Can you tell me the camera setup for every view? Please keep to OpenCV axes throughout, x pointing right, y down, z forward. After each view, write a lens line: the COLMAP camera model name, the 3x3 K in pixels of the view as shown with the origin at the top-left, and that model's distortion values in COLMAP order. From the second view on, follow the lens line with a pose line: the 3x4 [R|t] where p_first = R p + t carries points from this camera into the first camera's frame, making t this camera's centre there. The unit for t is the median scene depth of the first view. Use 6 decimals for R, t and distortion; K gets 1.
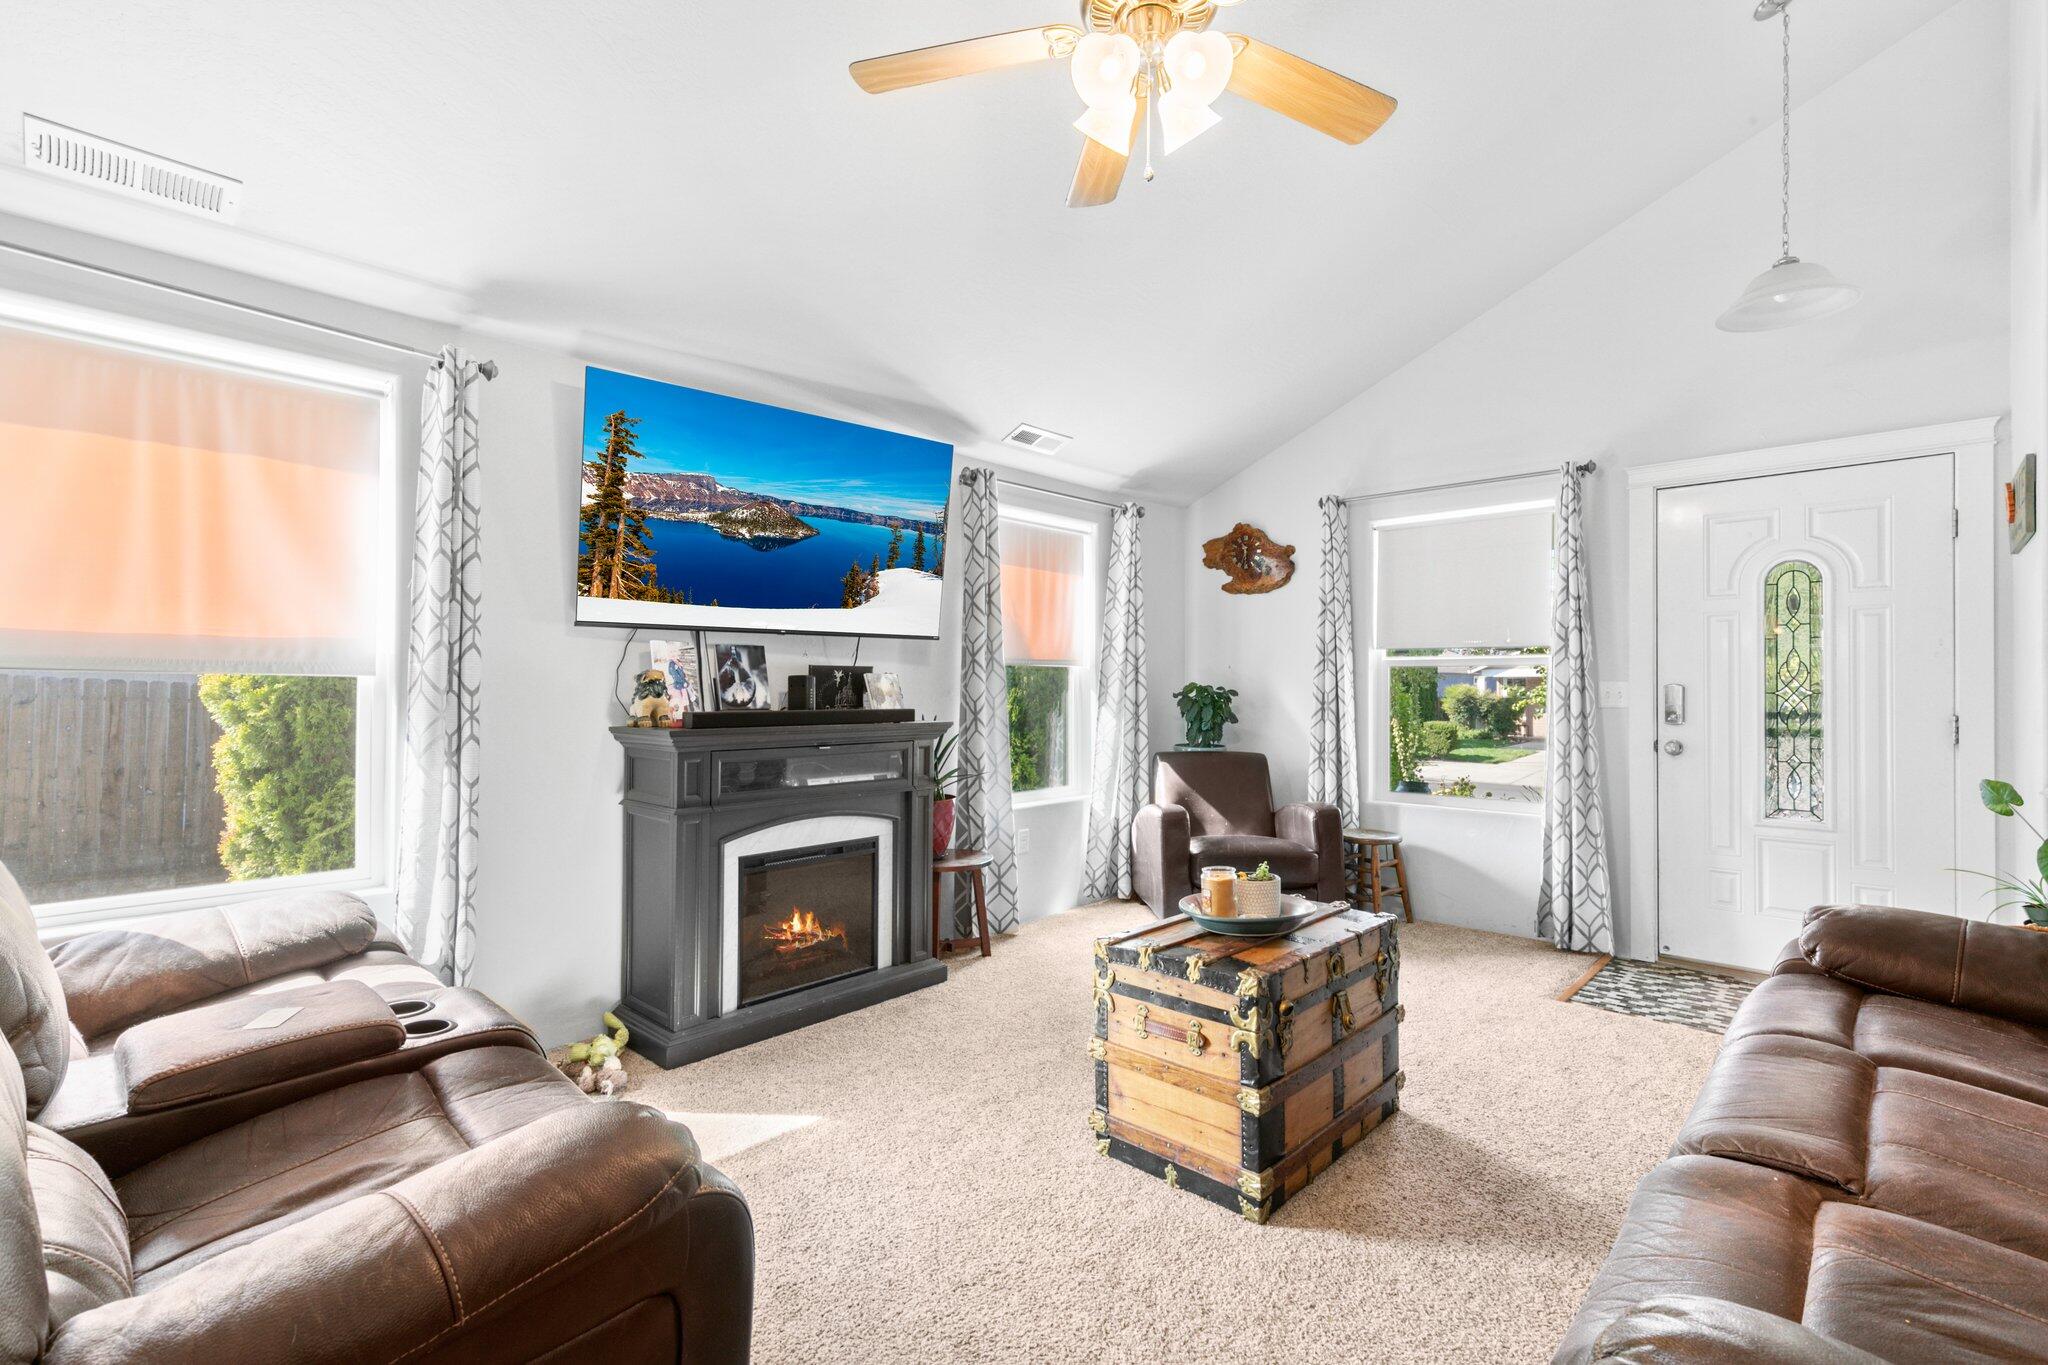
lens RADIAL K [[911.3, 0, 1041.2], [0, 911.3, 682.9], [0, 0, 1]] dist [0.003702, 0.000640]
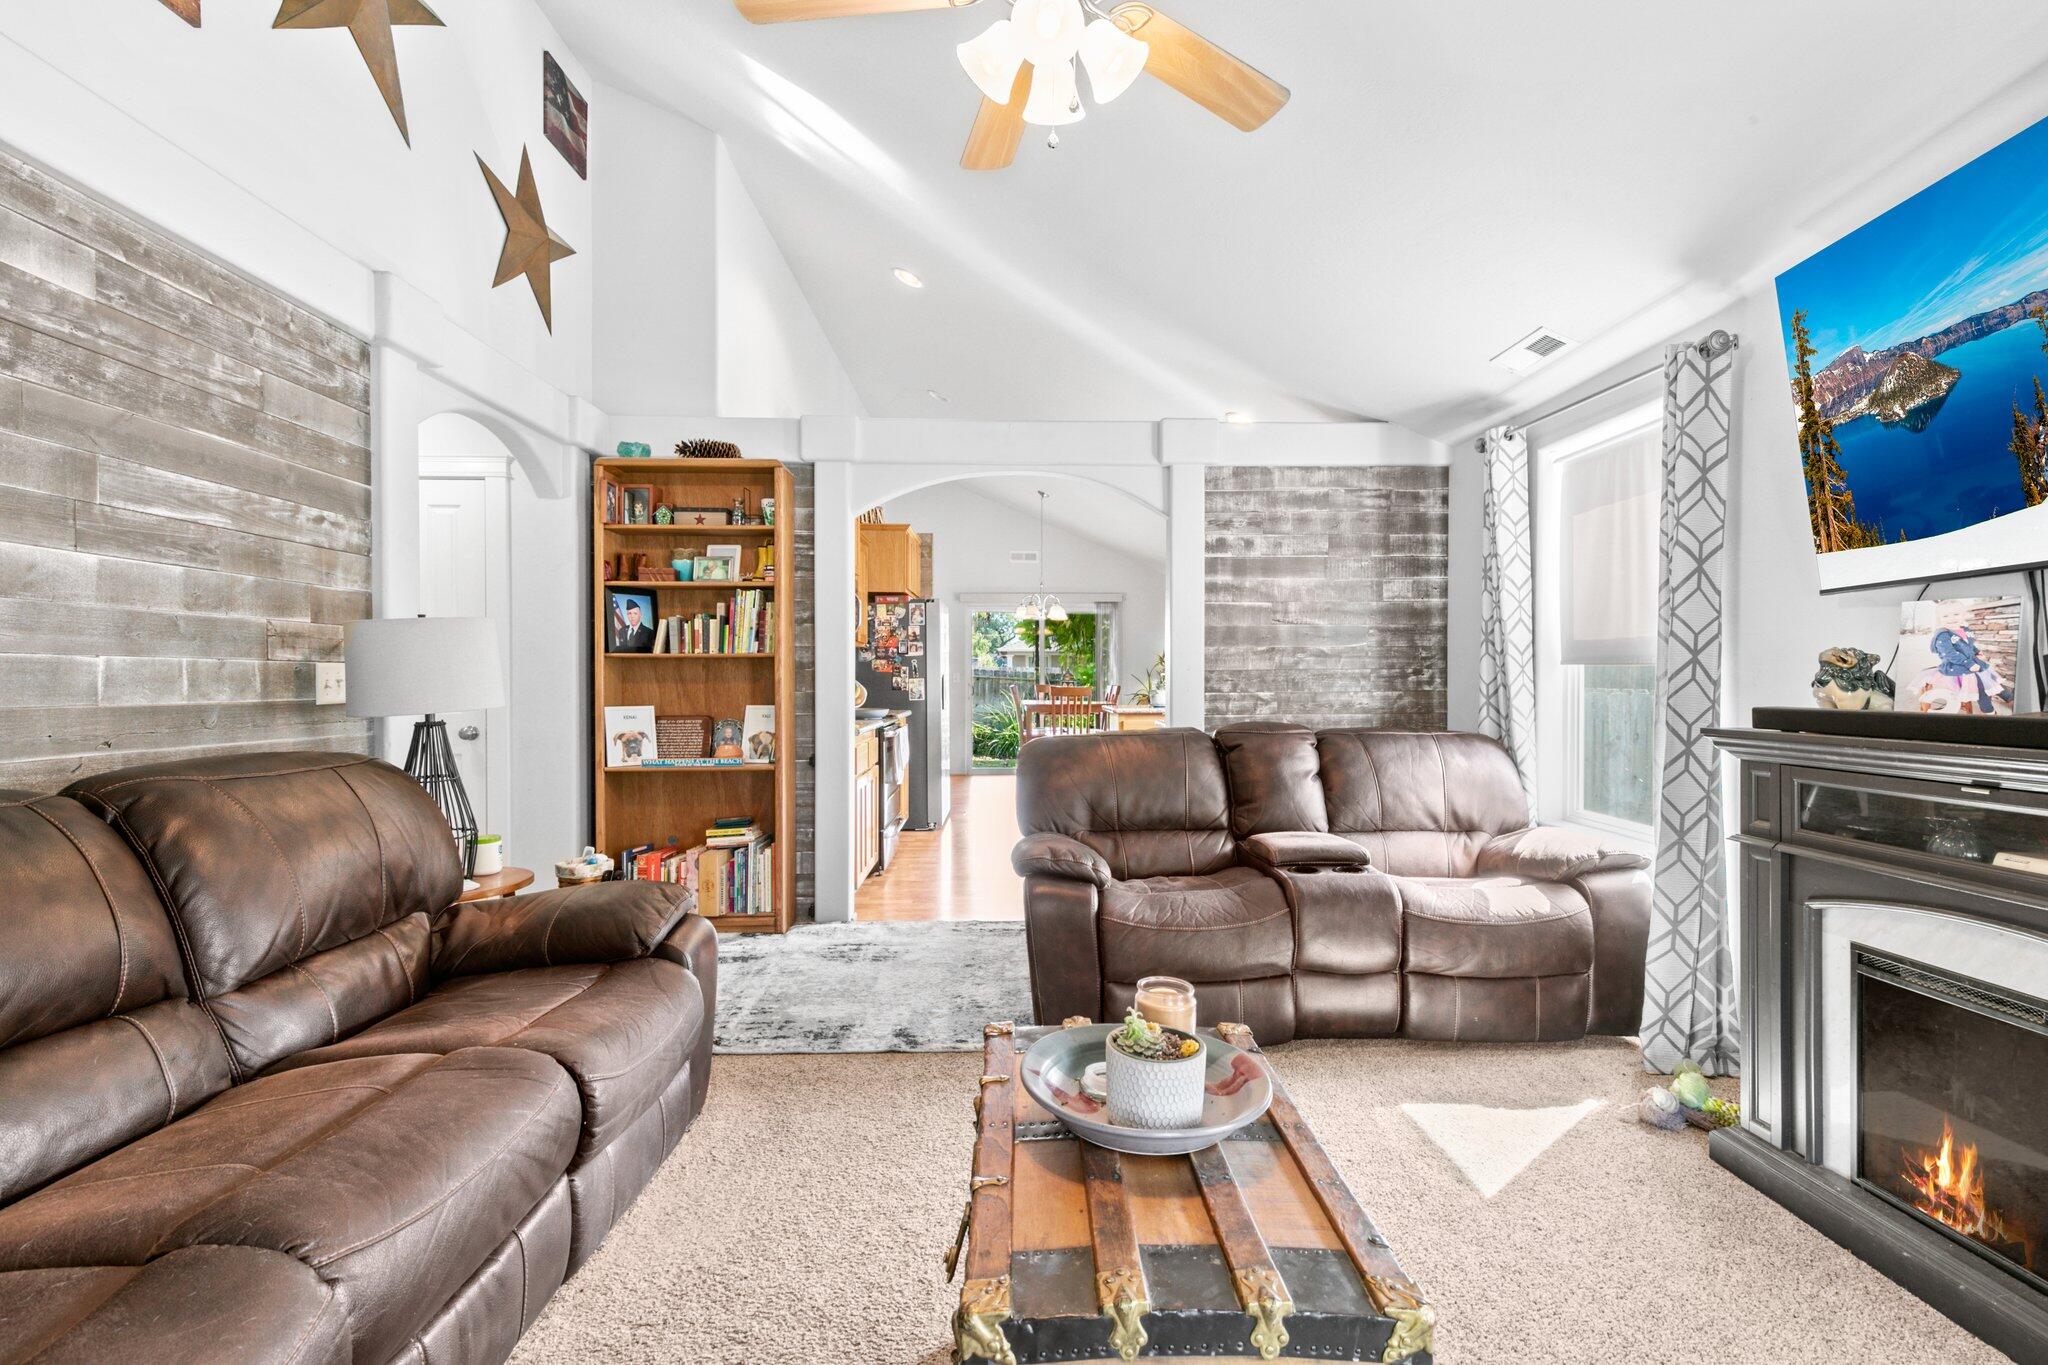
lens RADIAL K [[911.3, 0, 1041.2], [0, 911.3, 682.9], [0, 0, 1]] dist [0.003702, 0.000640]
pose [[-0.708323, -0.000228, -0.705888, 0.400581], [0.001985, 0.999995, -0.002315, 0.008941], [0.705886, -0.003041, -0.708319, 0.816826]]
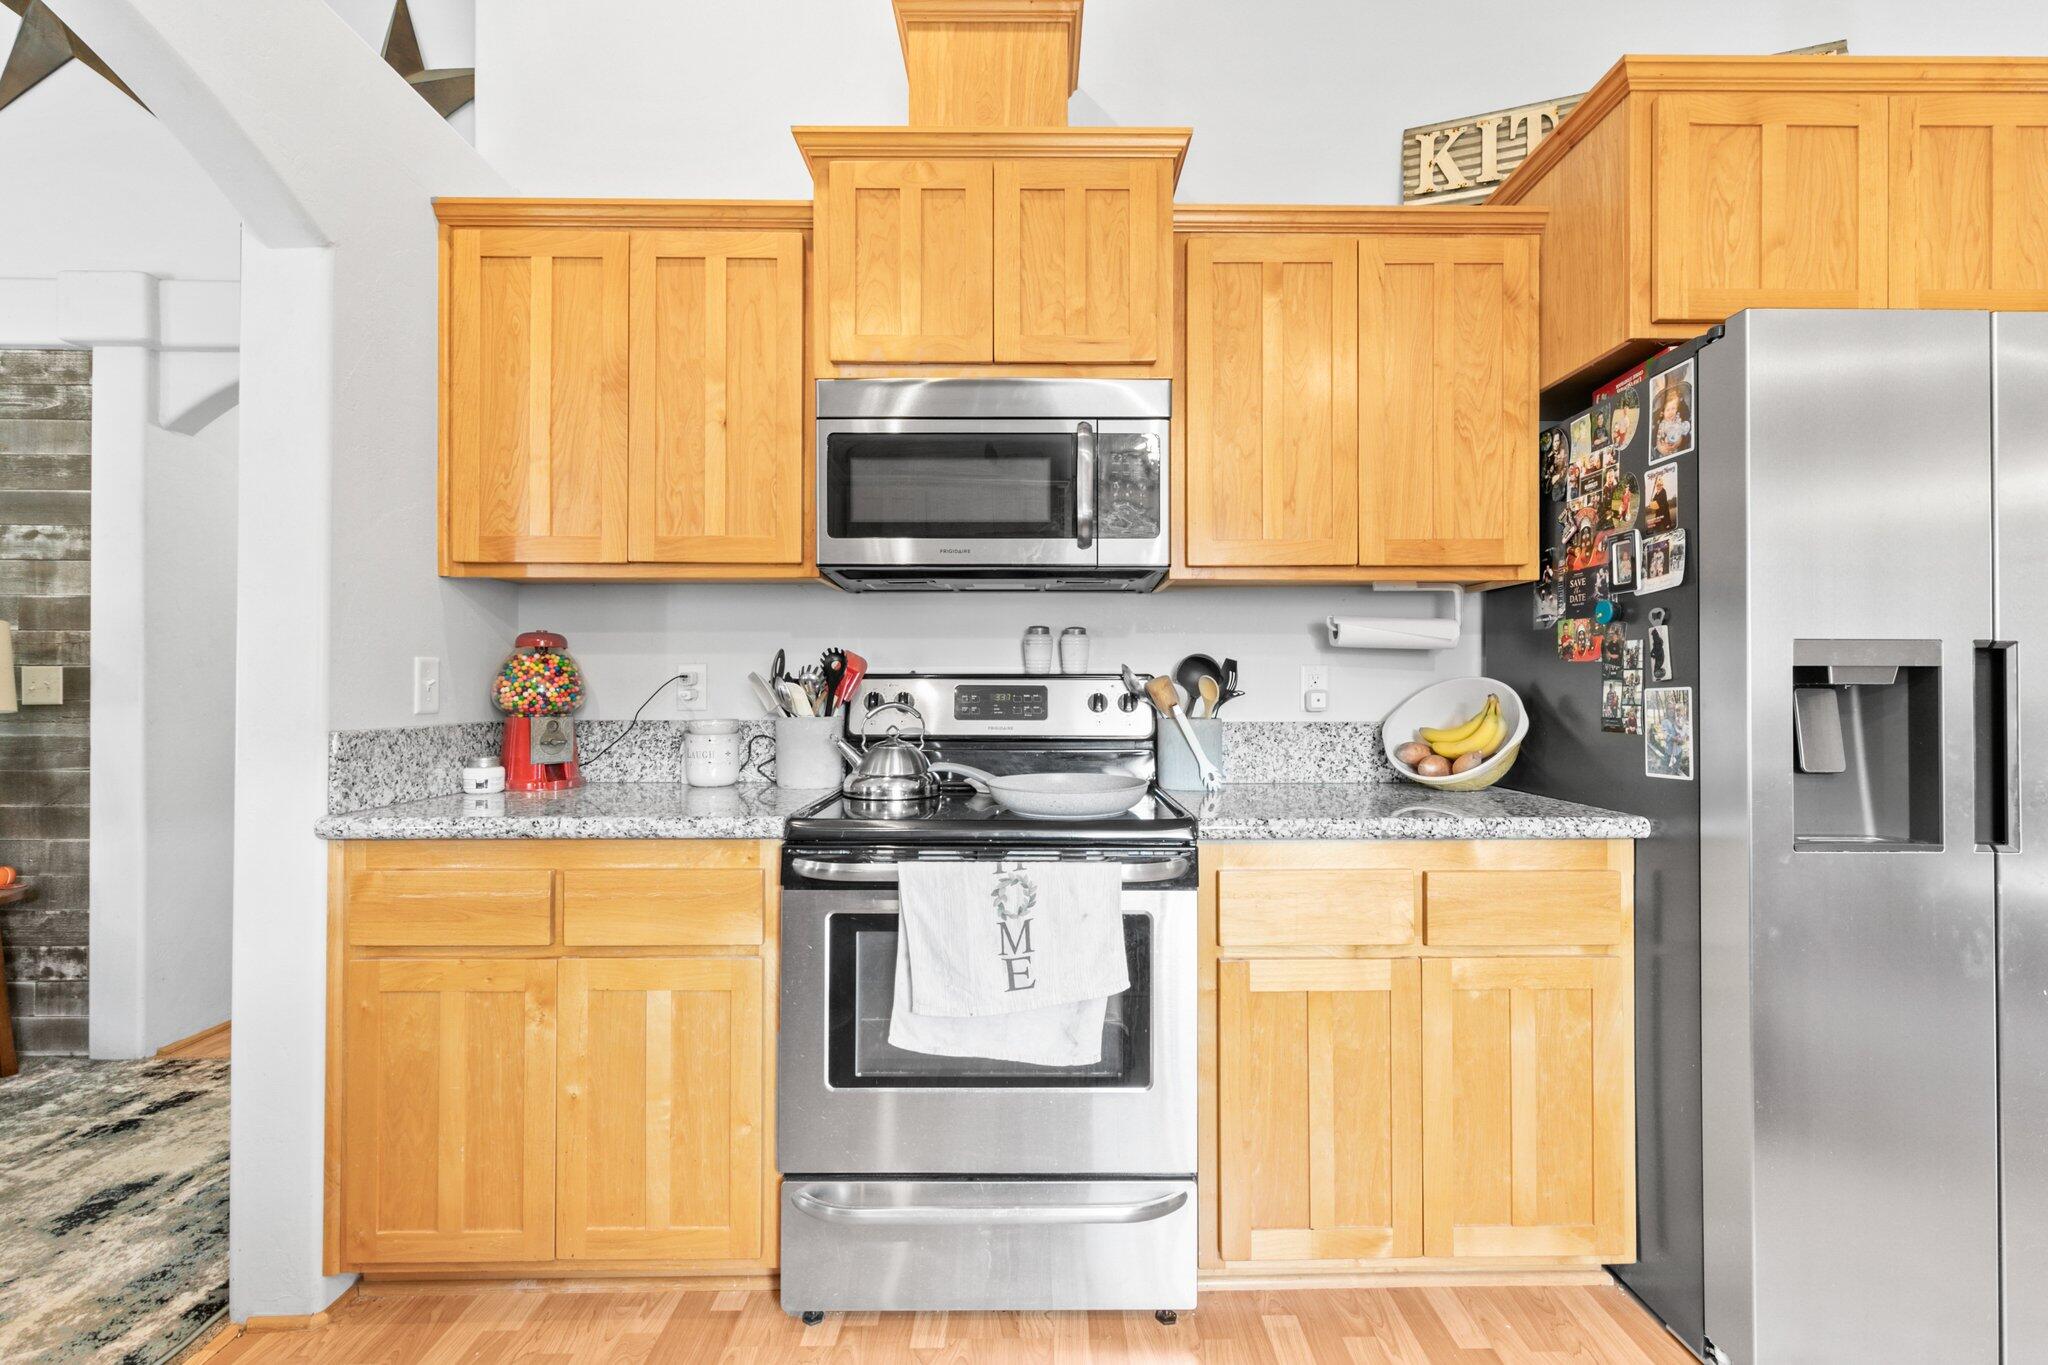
lens RADIAL K [[911.3, 0, 1041.2], [0, 911.3, 682.9], [0, 0, 1]] dist [0.003702, 0.000640]
pose [[-0.690084, -0.002591, 0.723724, -0.776000], [-0.011750, 0.999902, -0.007624, 0.000924], [-0.723634, -0.013765, -0.690047, -0.105875]]
